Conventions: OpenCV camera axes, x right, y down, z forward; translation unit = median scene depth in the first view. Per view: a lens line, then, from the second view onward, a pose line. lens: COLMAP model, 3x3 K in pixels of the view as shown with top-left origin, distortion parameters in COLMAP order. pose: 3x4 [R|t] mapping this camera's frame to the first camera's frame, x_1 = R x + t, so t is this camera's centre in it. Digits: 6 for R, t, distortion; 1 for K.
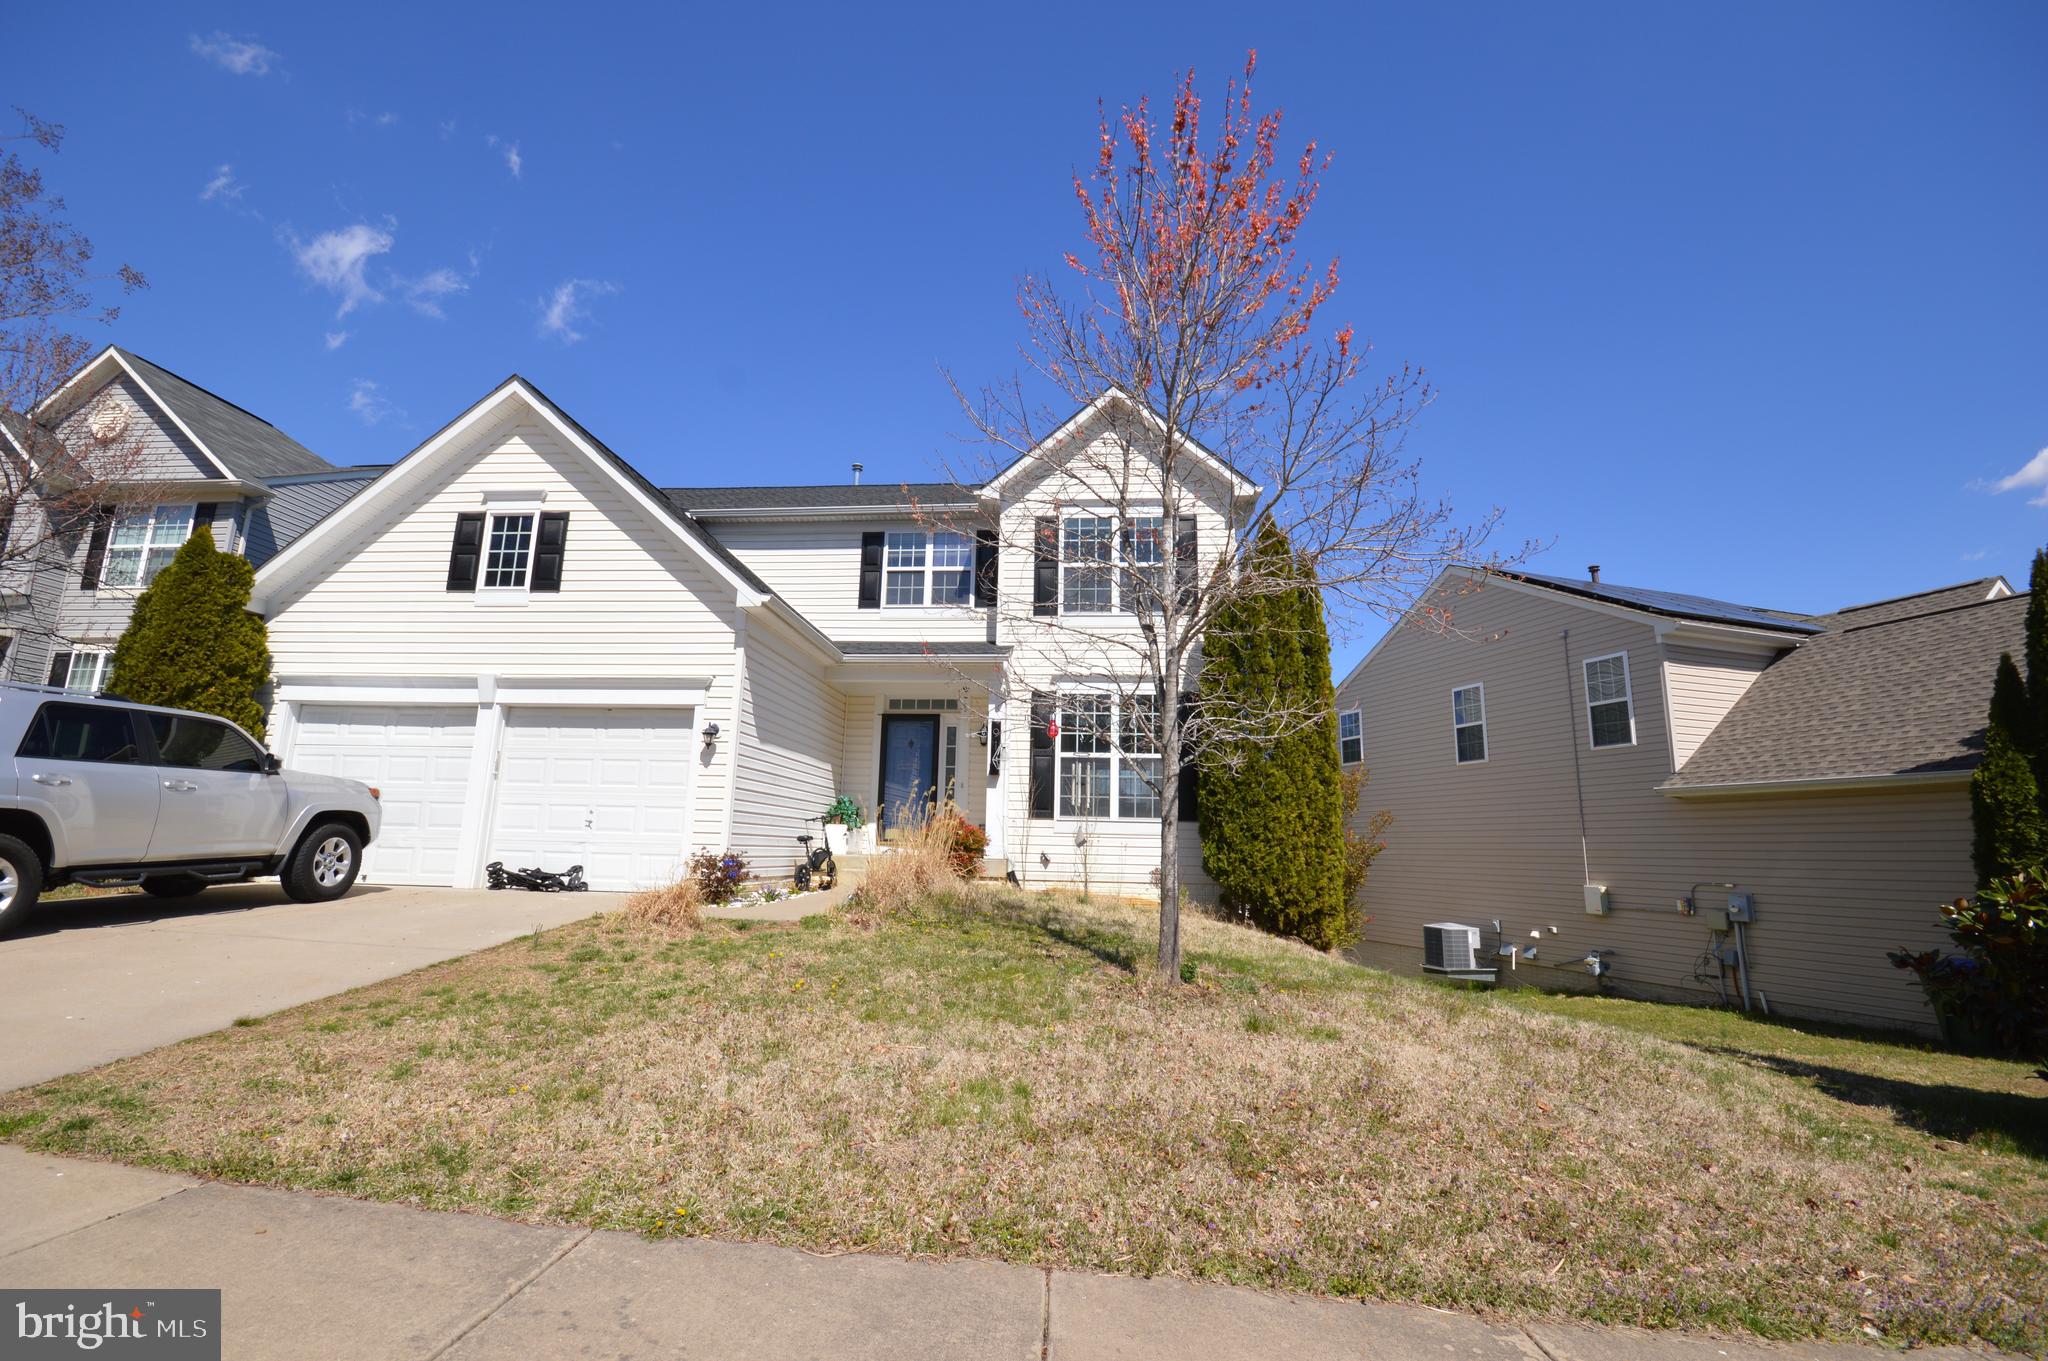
lens RADIAL K [[901.5, 0, 1039.6], [0, 901.5, 681.5], [0, 0, 1]] dist [0.004295, -0.008127]
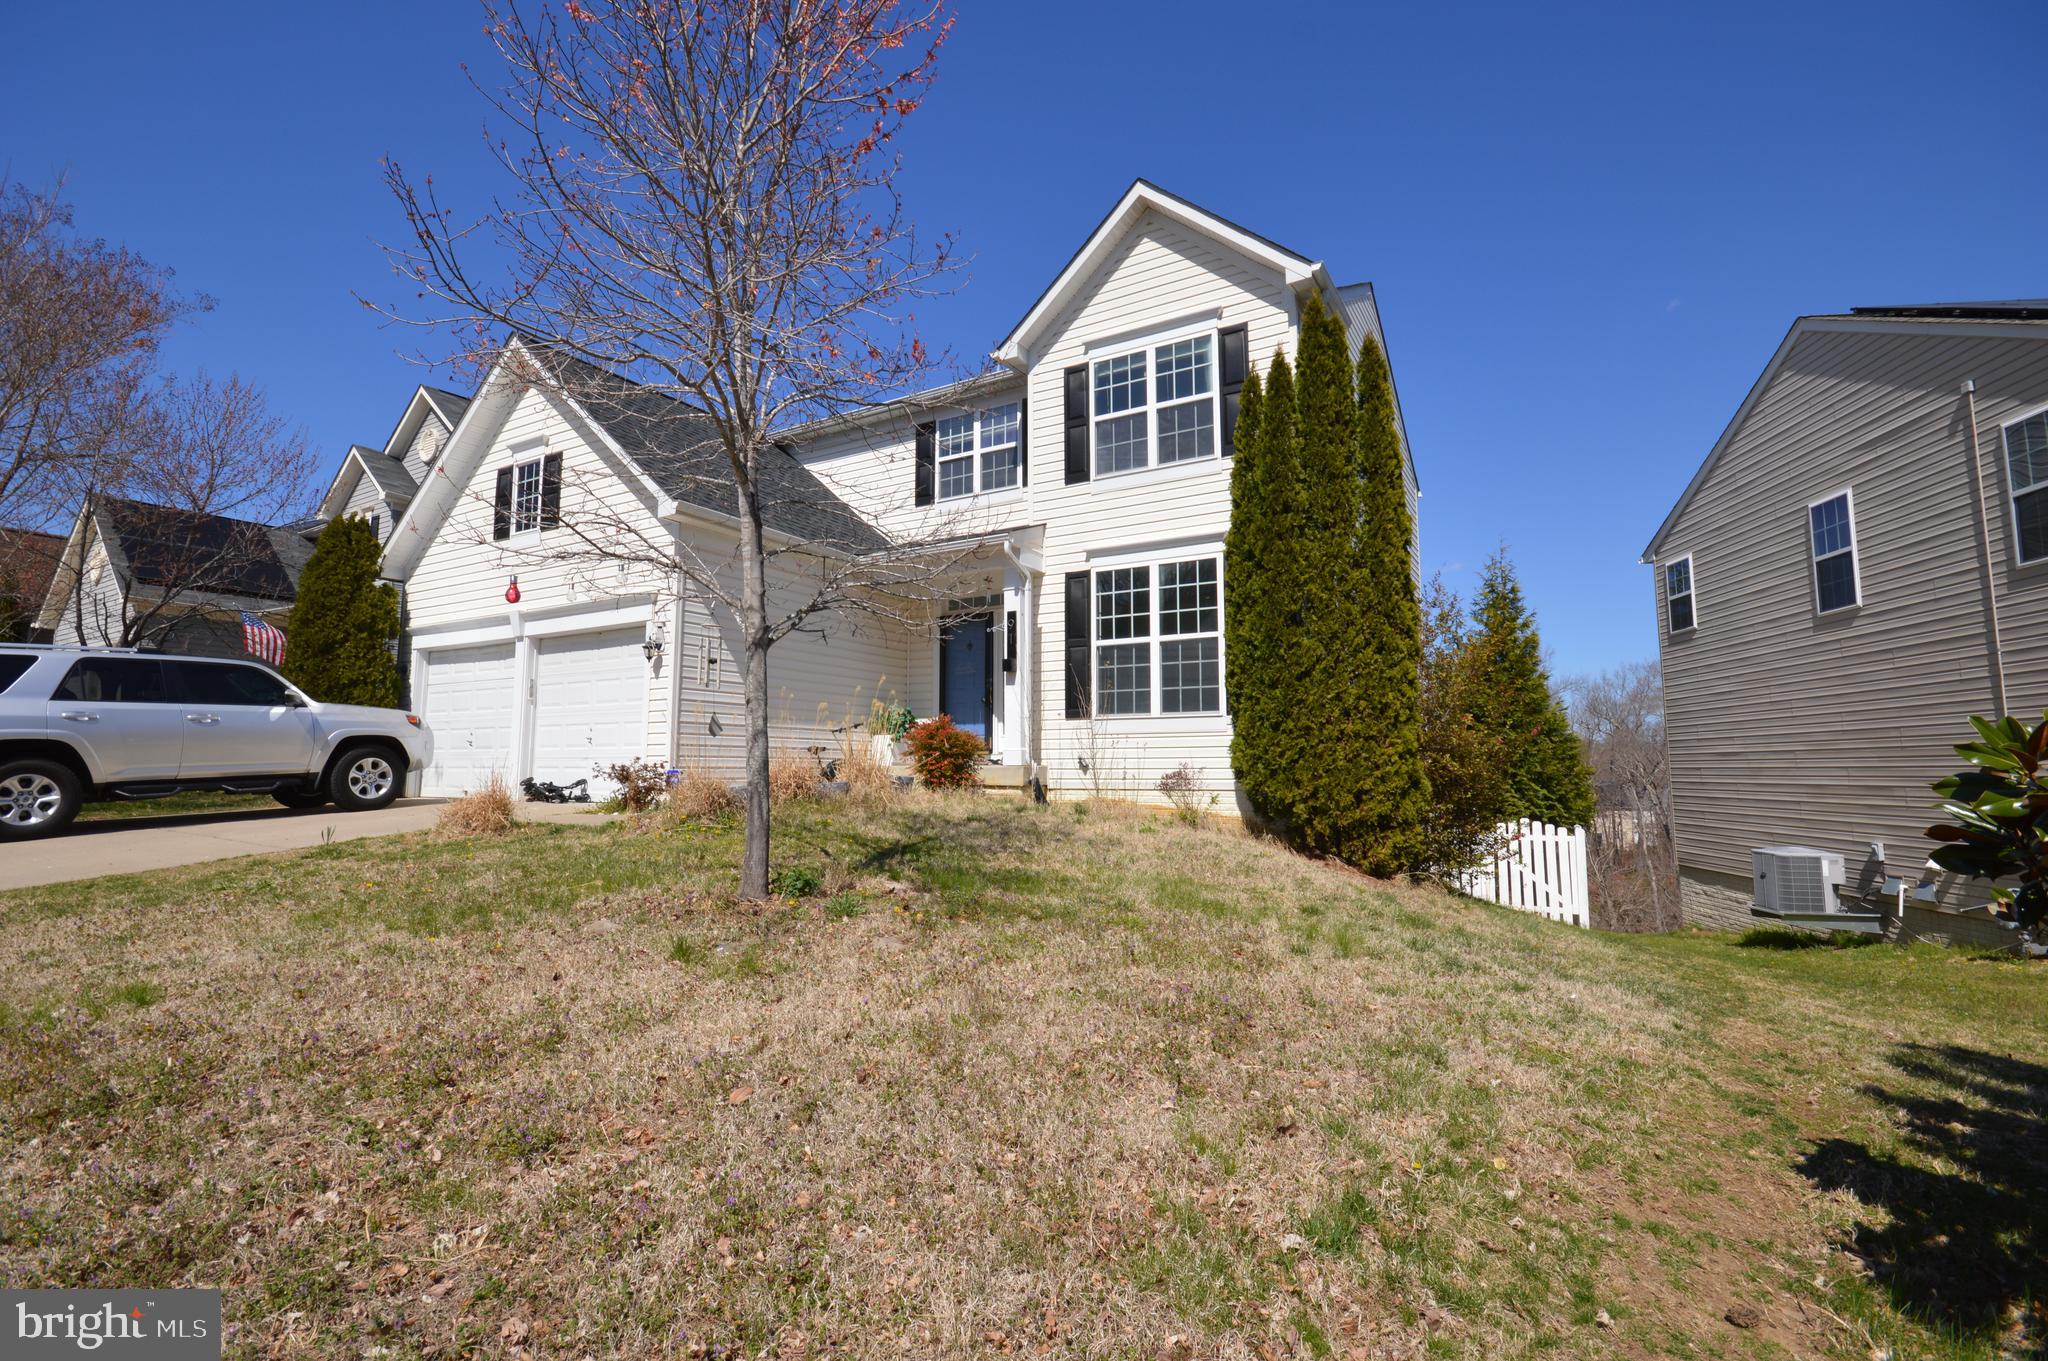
lens RADIAL K [[932.0, 0, 1023.4], [0, 932.0, 668.2], [0, 0, 1]] dist [0.005680, -0.006952]
pose [[0.898621, -0.070552, -0.433015, 0.346525], [0.102582, 0.993415, 0.051026, 0.053498], [0.426564, -0.090273, 0.899941, 0.178742]]
